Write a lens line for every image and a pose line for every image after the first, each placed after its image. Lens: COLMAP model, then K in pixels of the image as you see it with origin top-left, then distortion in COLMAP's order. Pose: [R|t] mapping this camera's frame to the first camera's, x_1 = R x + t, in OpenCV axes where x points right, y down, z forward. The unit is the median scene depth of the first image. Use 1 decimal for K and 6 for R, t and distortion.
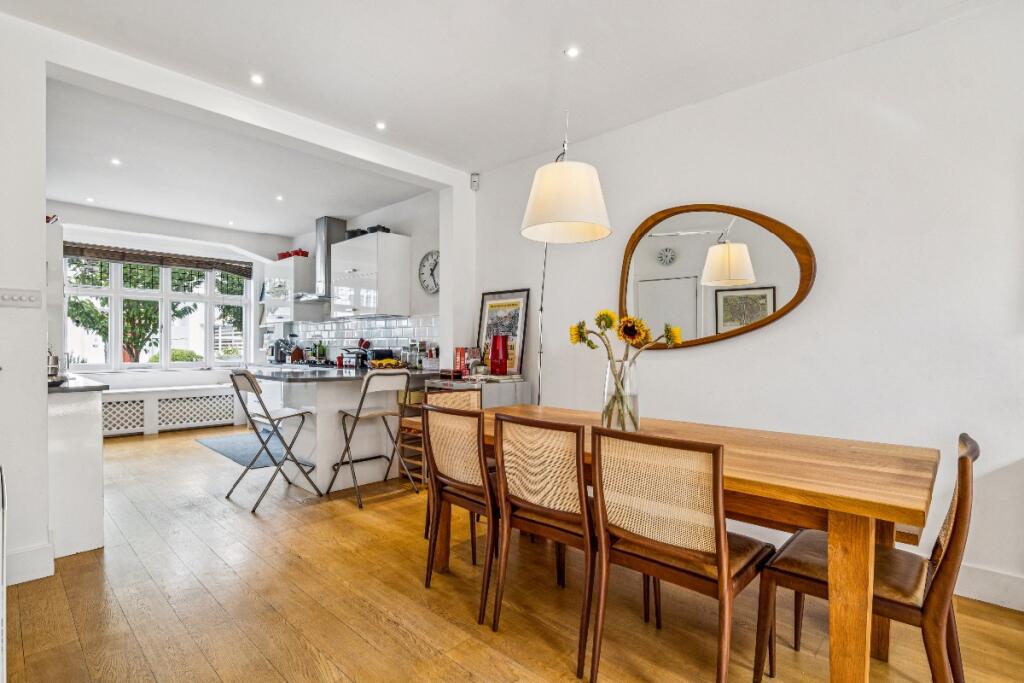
lens RADIAL K [[489.6, 0, 513.8], [0, 489.6, 348.3], [0, 0, 1]] dist [-0.000147, -0.000089]
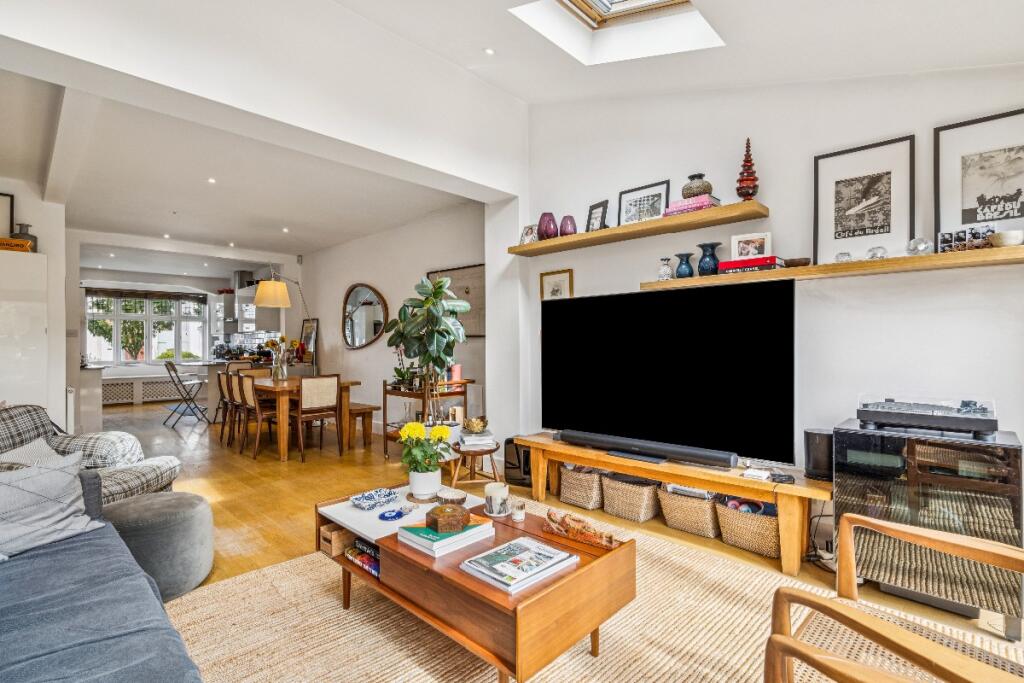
lens RADIAL K [[495.7, 0, 512.0], [0, 495.7, 341.5], [0, 0, 1]] dist [-0.000017, 0.000018]
pose [[0.999459, -0.009506, -0.031492, 0.599670], [0.009132, 0.999886, -0.012006, 0.000511], [0.031602, 0.011712, 0.999432, -0.657051]]
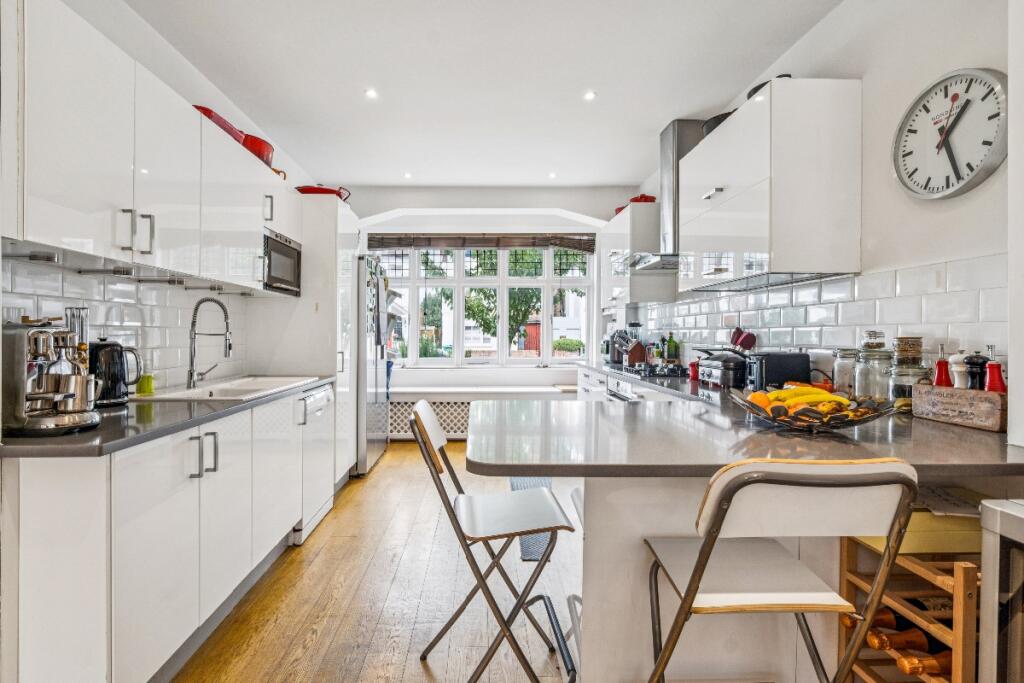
lens RADIAL K [[481.4, 0, 481.9], [0, 481.4, 342.5], [0, 0, 1]] dist [-0.012329, -0.000253]
pose [[0.682648, 0.009048, -0.730691, -0.123552], [0.000748, 0.999914, 0.013081, -0.012100], [0.730747, -0.009477, 0.682583, 0.451629]]
